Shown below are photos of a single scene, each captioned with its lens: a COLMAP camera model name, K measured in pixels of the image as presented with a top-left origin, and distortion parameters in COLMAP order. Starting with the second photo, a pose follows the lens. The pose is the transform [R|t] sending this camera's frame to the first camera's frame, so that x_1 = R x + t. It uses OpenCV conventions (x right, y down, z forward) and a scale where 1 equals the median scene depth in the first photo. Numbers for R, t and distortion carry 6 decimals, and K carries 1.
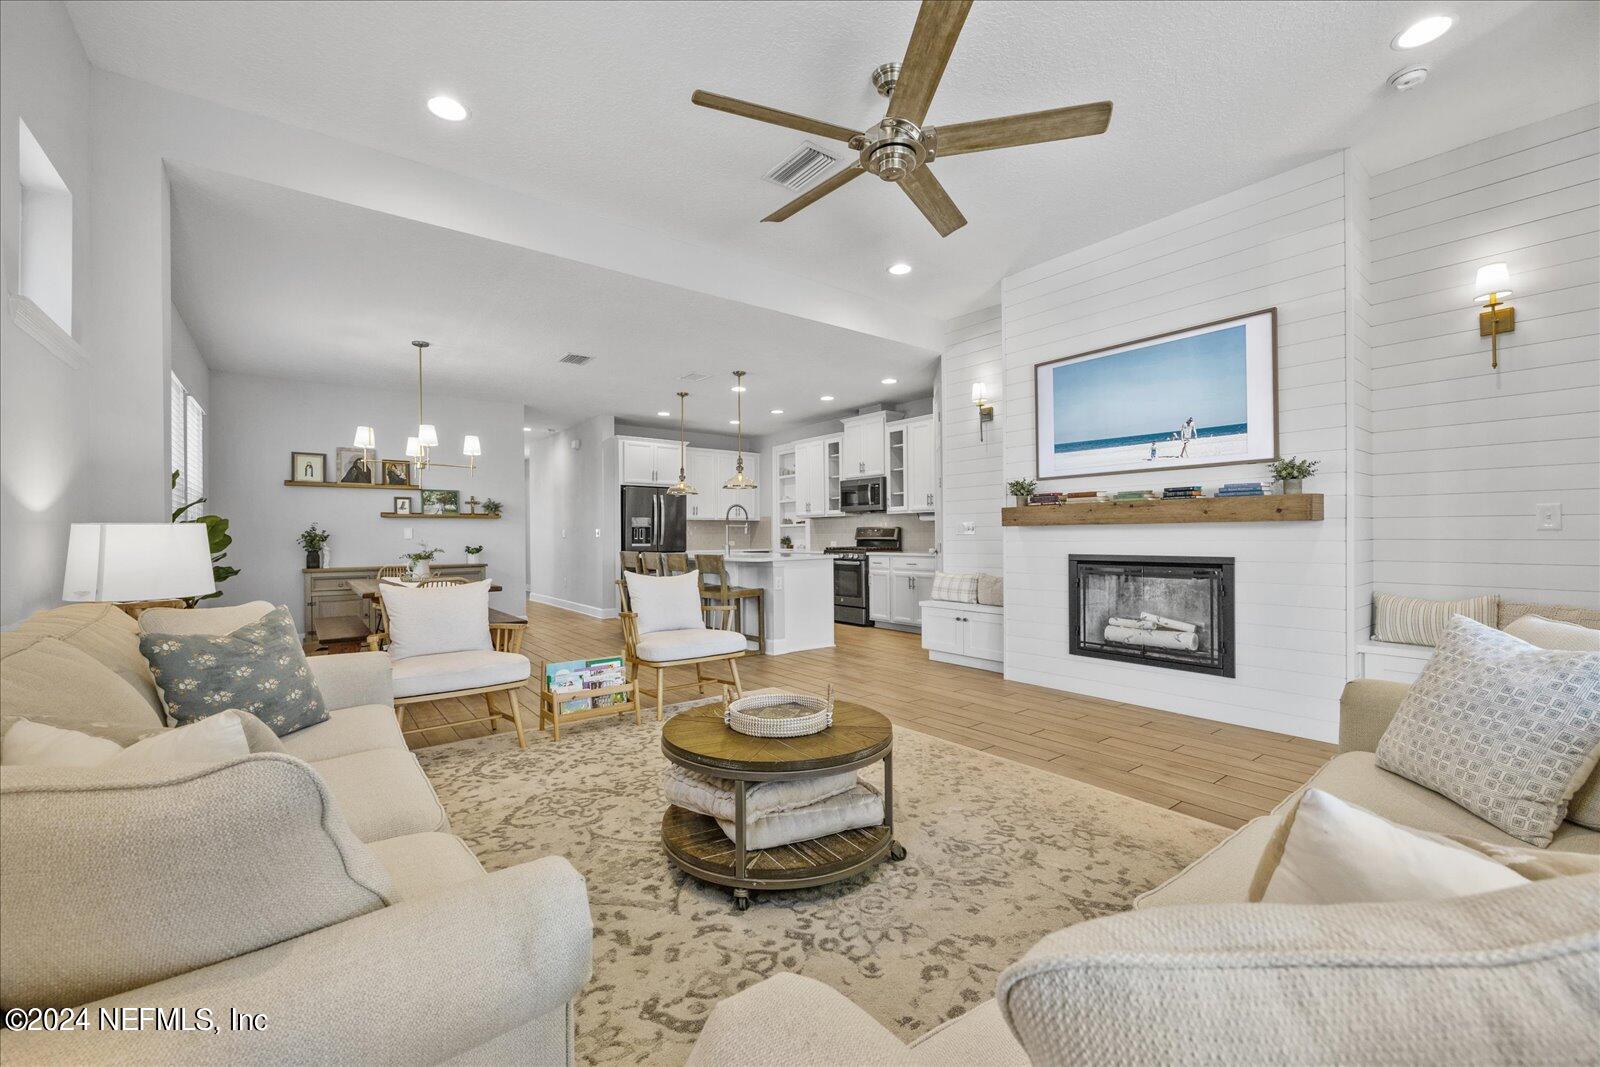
lens RADIAL K [[646.2, 0, 793.0], [0, 646.2, 534.1], [0, 0, 1]] dist [-0.002992, 0.000215]
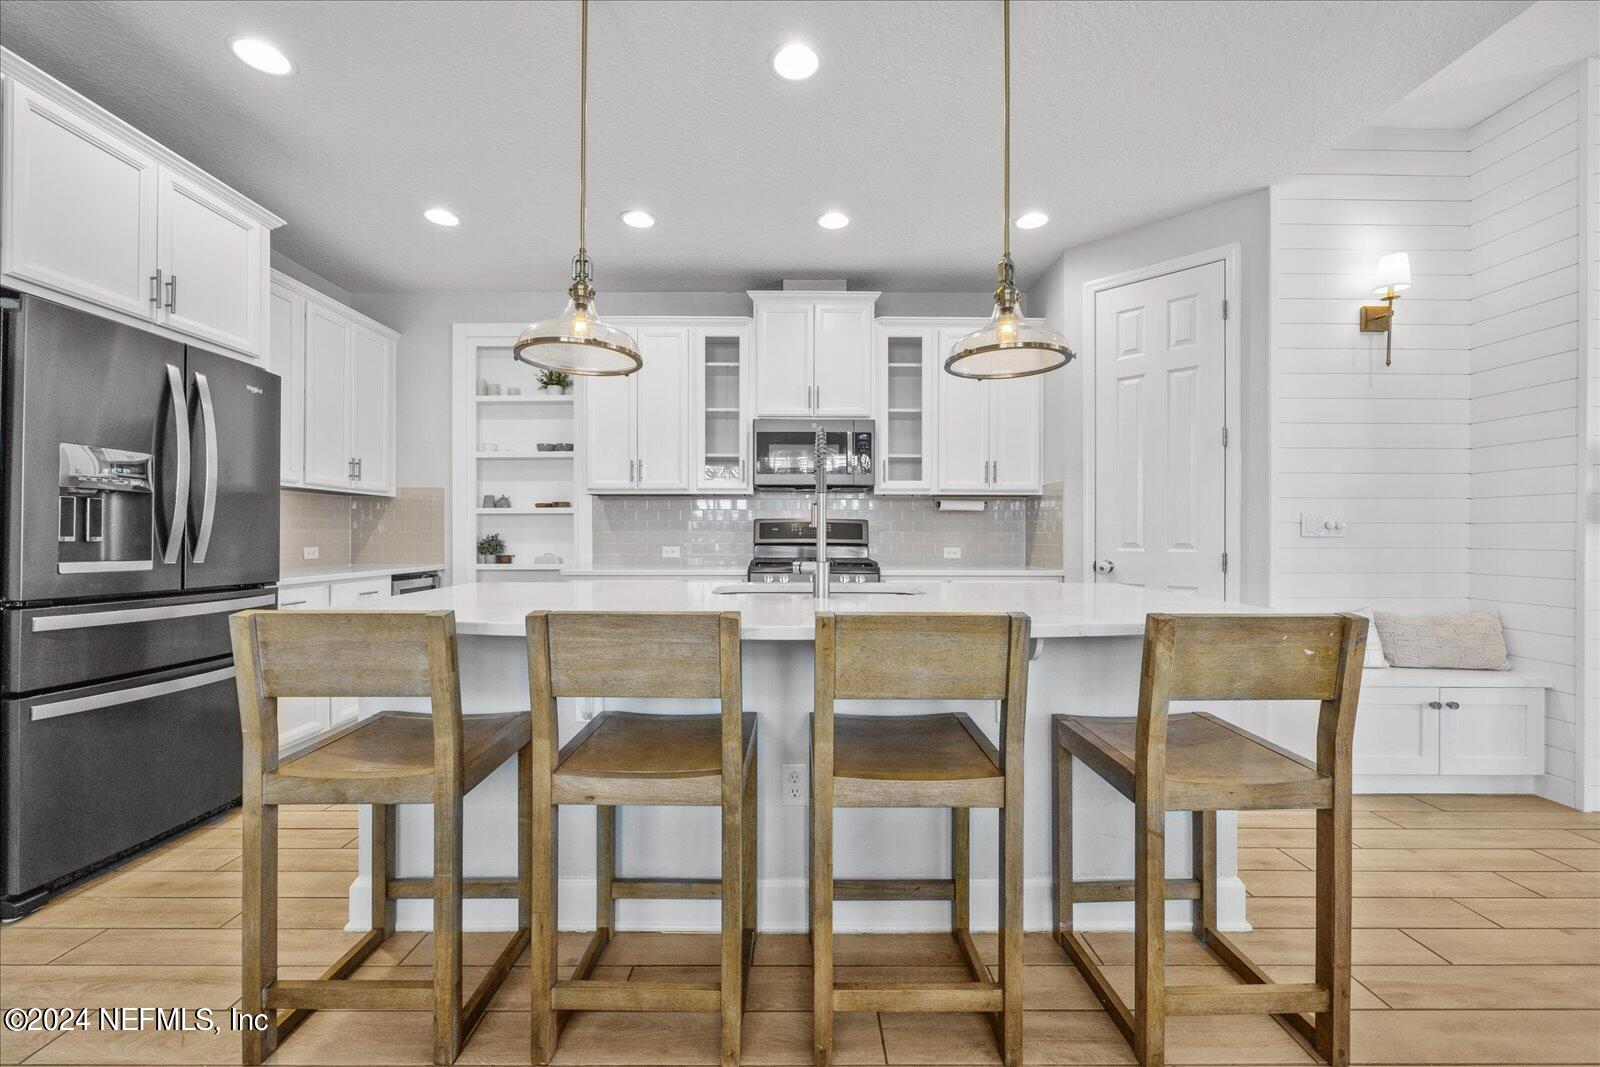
lens RADIAL K [[646.2, 0, 798.5], [0, 646.2, 532.6], [0, 0, 1]] dist [-0.002992, 0.000215]
pose [[0.602877, 0.011703, 0.797748, -0.318409], [-0.009956, 0.999925, -0.007145, 0.003823], [-0.797772, -0.003634, 0.602949, 0.781356]]
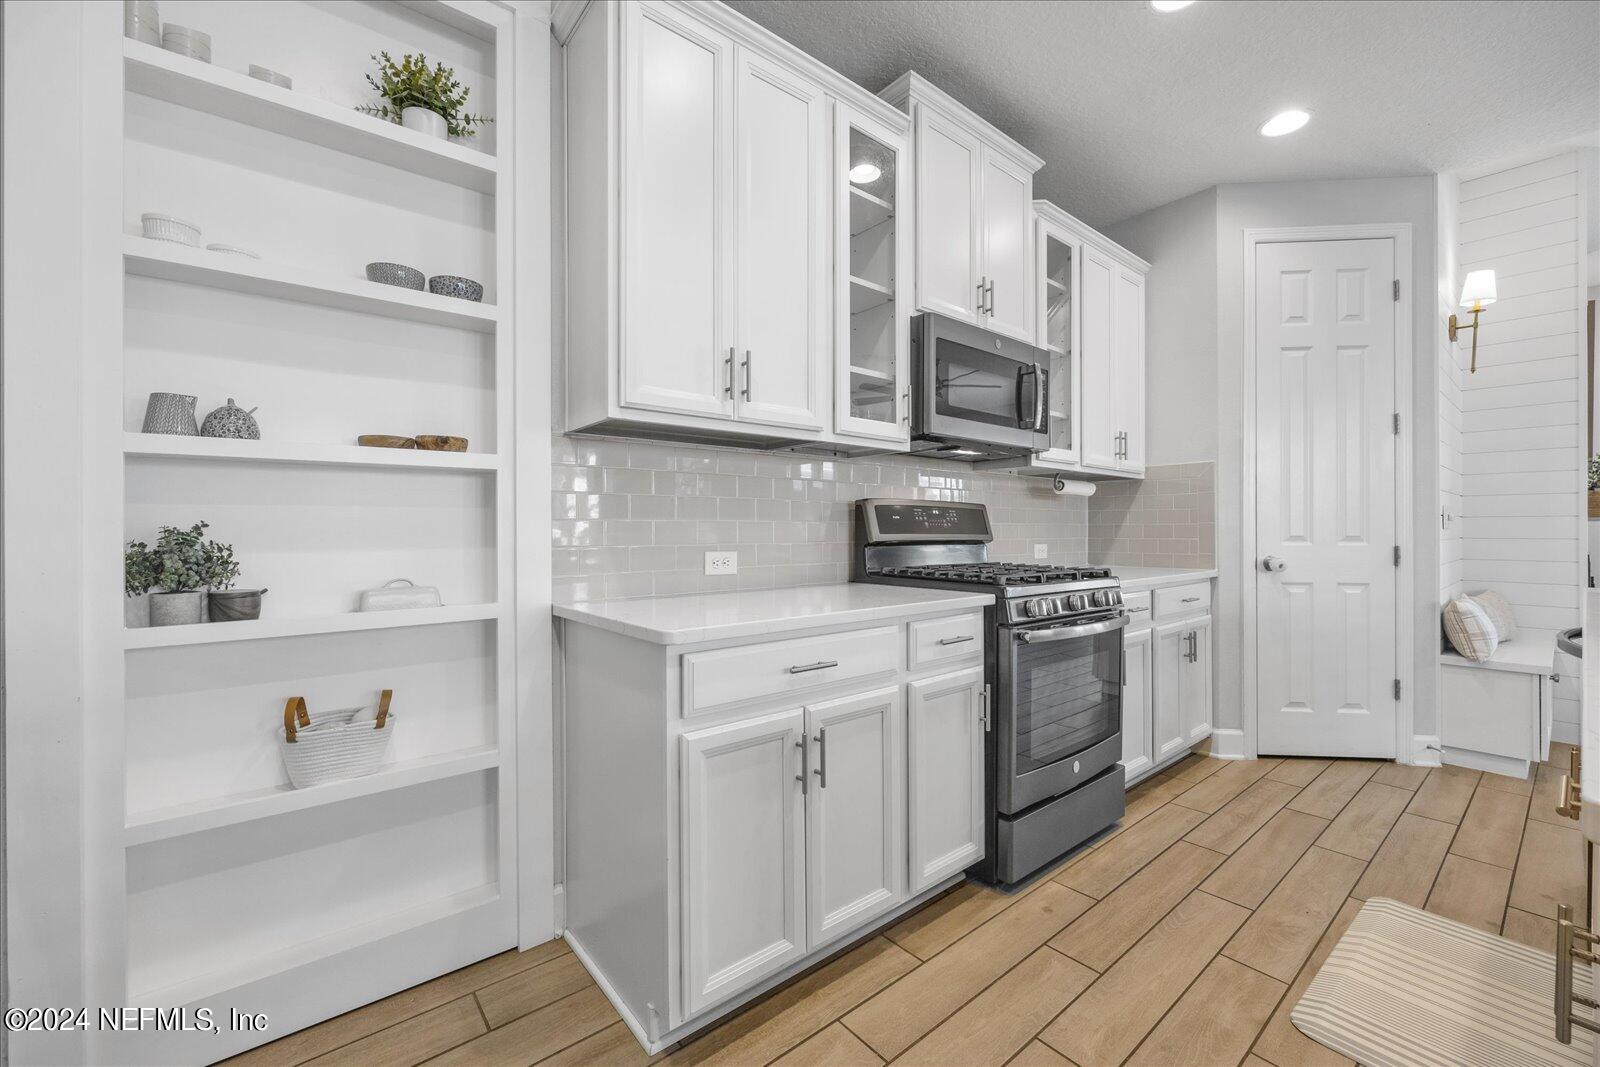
lens RADIAL K [[646.2, 0, 803.4], [0, 646.2, 529.6], [0, 0, 1]] dist [-0.002992, 0.000215]
pose [[-0.041241, 0.007862, 0.999118, -0.200275], [-0.003792, 0.999961, -0.008025, 0.005935], [-0.999142, -0.004120, -0.041209, 1.199544]]
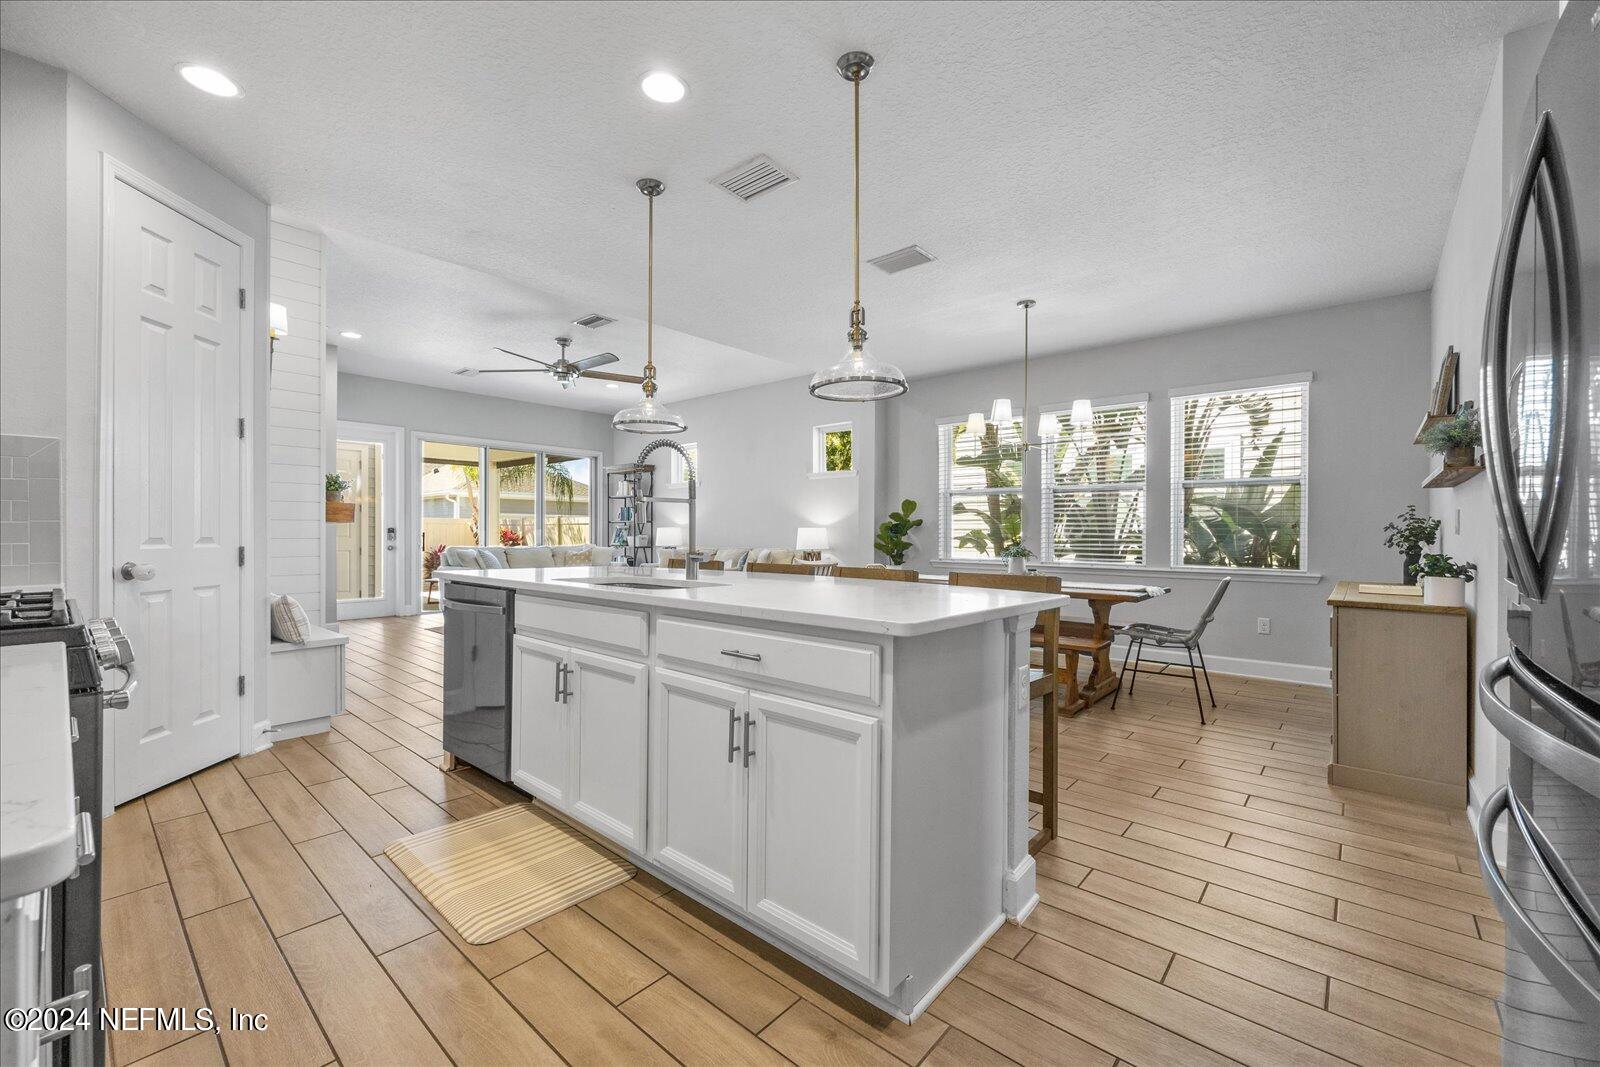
lens RADIAL K [[646.2, 0, 807.0], [0, 646.2, 532.8], [0, 0, 1]] dist [-0.002992, 0.000215]
pose [[-0.977750, 0.002585, -0.209757, -0.082276], [0.002992, 0.999994, -0.001622, 0.004451], [0.209752, -0.002214, -0.977752, 1.294934]]
